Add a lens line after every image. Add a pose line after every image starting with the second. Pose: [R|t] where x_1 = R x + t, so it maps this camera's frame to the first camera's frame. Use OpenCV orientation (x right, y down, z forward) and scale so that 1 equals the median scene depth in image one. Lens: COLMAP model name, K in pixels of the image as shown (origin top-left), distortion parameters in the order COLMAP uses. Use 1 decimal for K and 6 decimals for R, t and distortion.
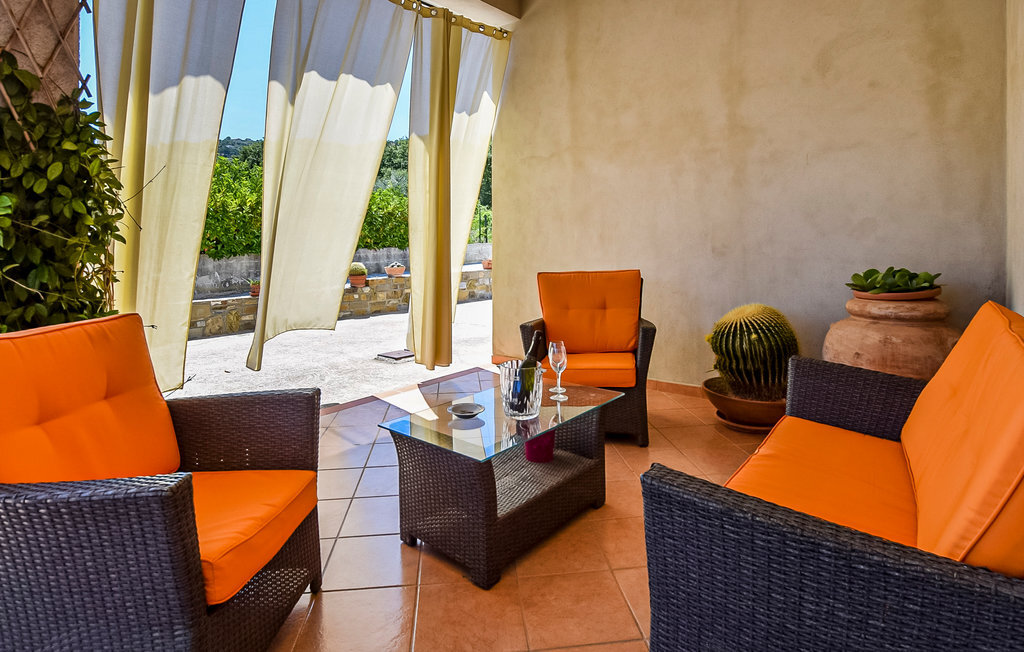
lens RADIAL K [[567.0, 0, 511.7], [0, 567.0, 261.9], [0, 0, 1]] dist [-0.029885, 0.000260]
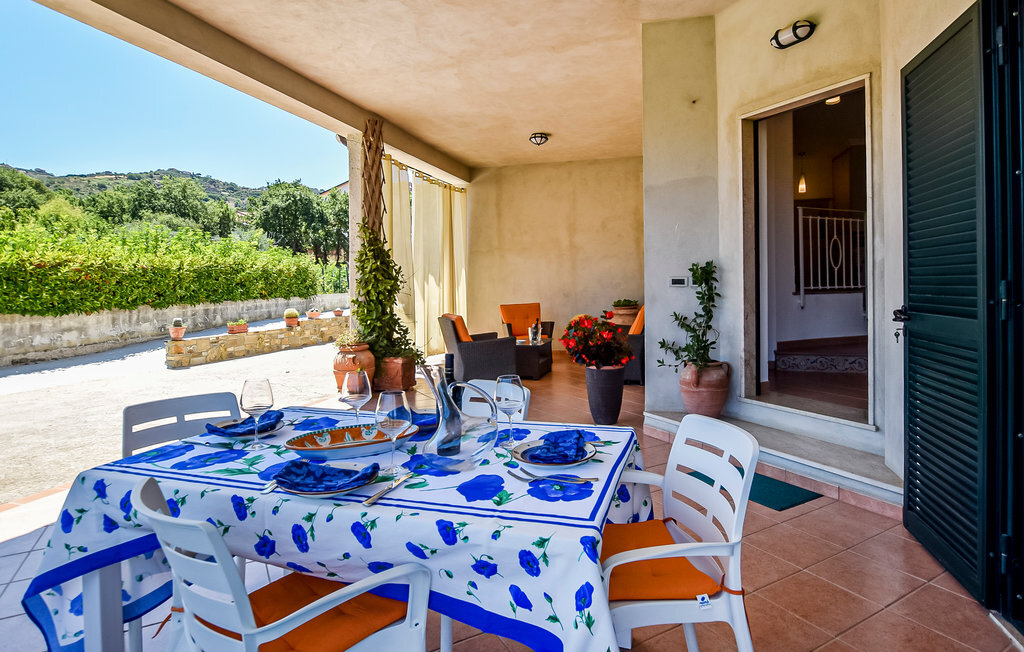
lens RADIAL K [[527.8, 0, 512.0], [0, 527.8, 326.0], [0, 0, 1]] dist [0.000727, 0.000016]
pose [[0.932097, -0.032793, 0.360721, -0.685695], [0.021836, 0.999169, 0.034411, 0.031909], [-0.361550, -0.024198, 0.932039, -1.067898]]
